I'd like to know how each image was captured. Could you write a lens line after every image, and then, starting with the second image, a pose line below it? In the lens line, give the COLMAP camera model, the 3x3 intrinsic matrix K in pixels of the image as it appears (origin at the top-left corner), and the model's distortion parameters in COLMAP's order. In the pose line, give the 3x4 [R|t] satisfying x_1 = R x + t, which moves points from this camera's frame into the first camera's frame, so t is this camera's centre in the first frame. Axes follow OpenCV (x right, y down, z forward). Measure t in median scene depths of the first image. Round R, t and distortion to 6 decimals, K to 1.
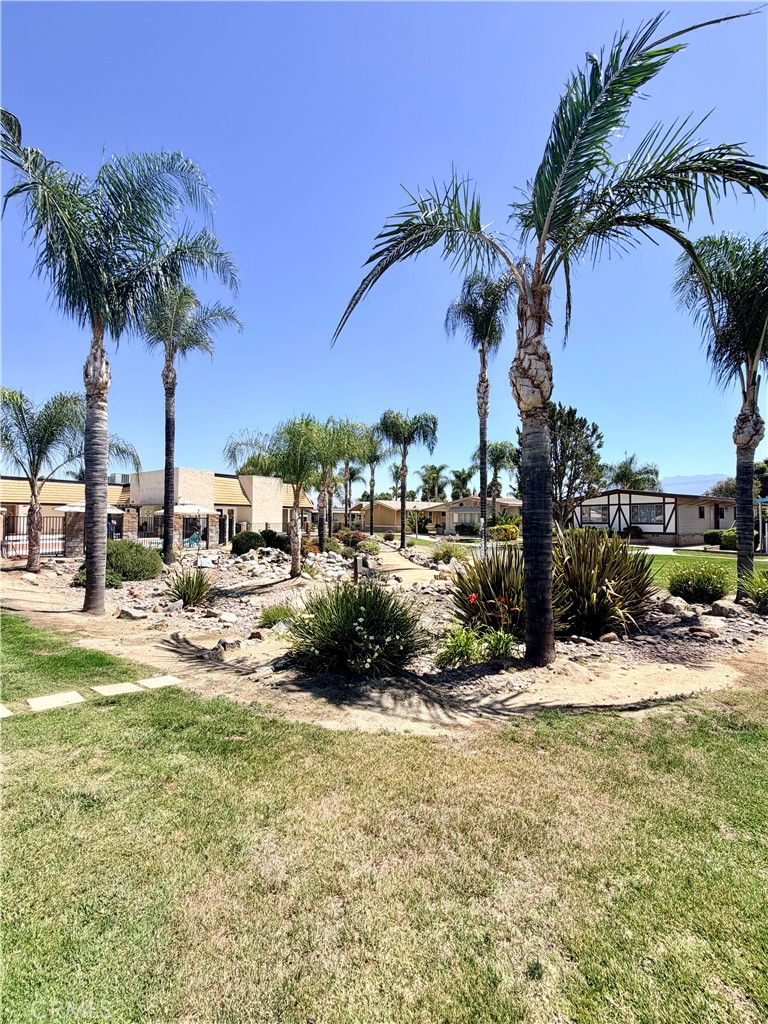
lens RADIAL K [[410.6, 0, 385.9], [0, 410.6, 511.9], [0, 0, 1]] dist [-0.000964, -0.002264]
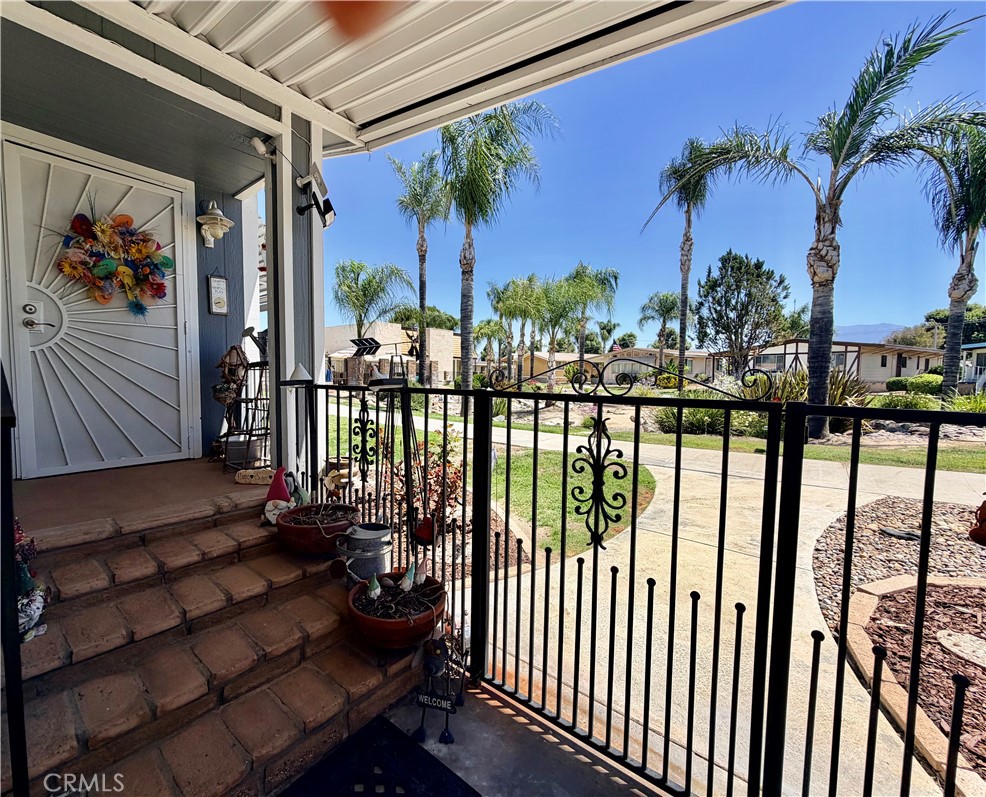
lens RADIAL K [[402.9, 0, 489.2], [0, 402.9, 398.3], [0, 0, 1]] dist [-0.002277, 0.002377]
pose [[0.995160, 0.009758, -0.097780, -0.439903], [-0.001414, 0.996376, 0.085041, 0.040007], [0.098256, -0.084491, 0.991568, -0.403429]]
